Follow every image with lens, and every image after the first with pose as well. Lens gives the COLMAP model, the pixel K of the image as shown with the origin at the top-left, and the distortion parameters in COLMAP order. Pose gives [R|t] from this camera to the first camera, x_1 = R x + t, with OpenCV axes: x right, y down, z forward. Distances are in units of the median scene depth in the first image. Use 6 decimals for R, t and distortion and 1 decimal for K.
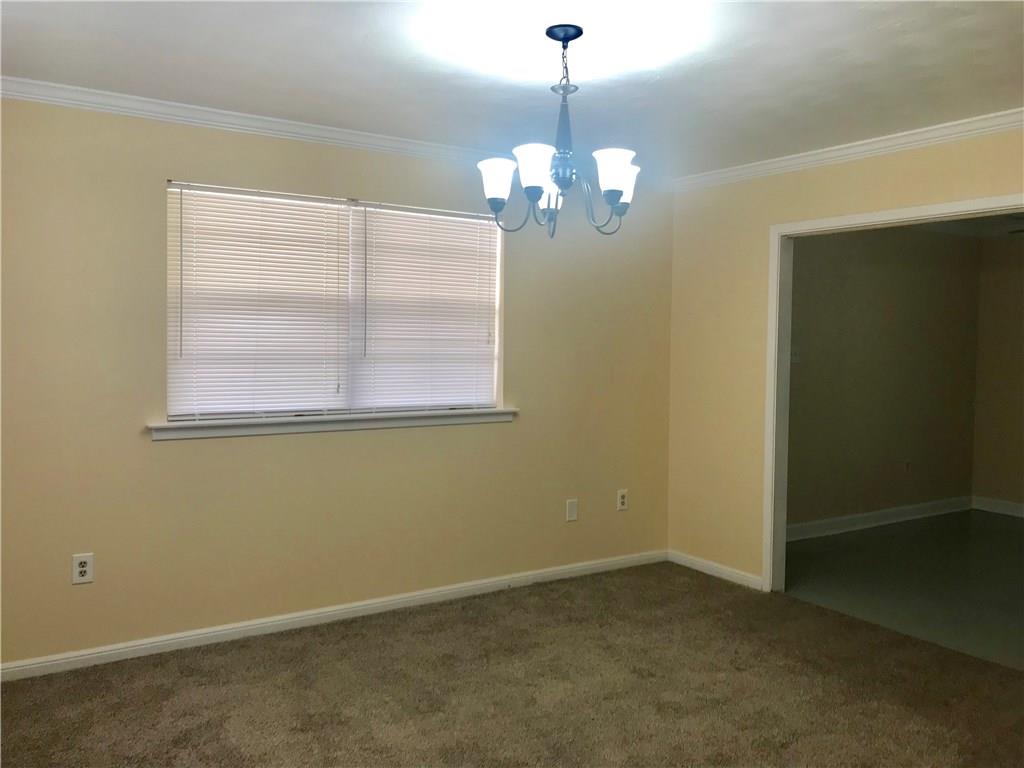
lens RADIAL K [[834.7, 0, 512.0], [0, 834.7, 384.0], [0, 0, 1]] dist [-0.000796, -0.001745]
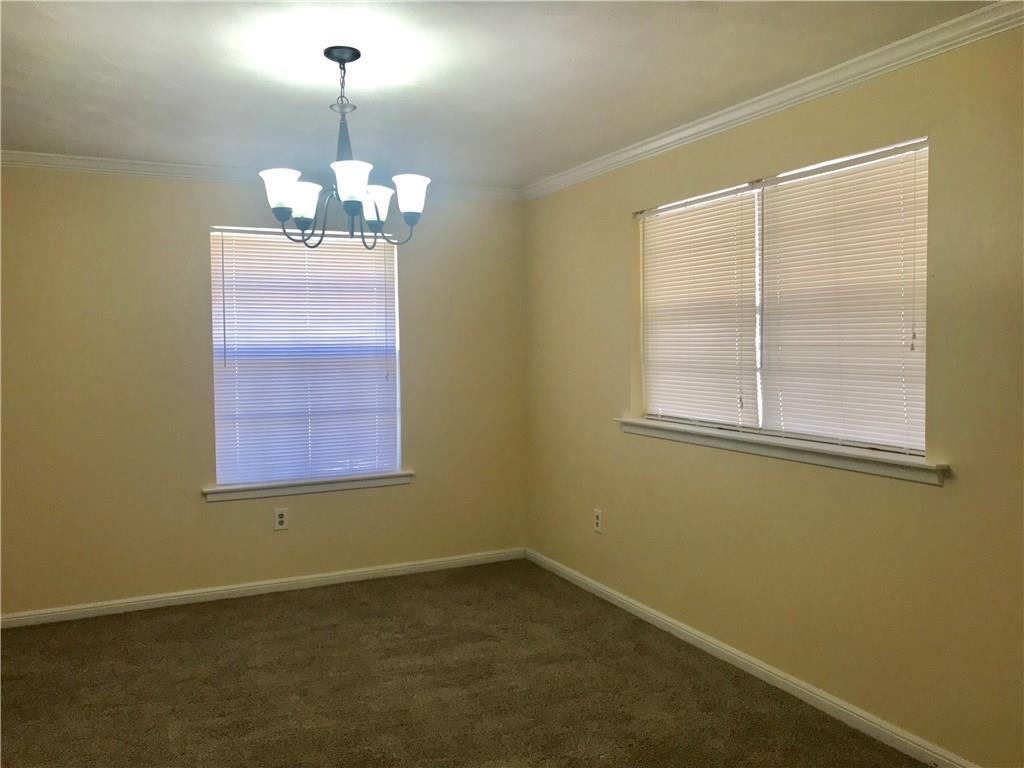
lens RADIAL K [[834.7, 0, 512.0], [0, 834.7, 384.0], [0, 0, 1]] dist [-0.000796, -0.001745]
pose [[-0.150035, 0.037498, -0.987969, 0.752523], [-0.042956, 0.998090, 0.044405, -0.046550], [0.987747, 0.049102, -0.148137, 0.970292]]
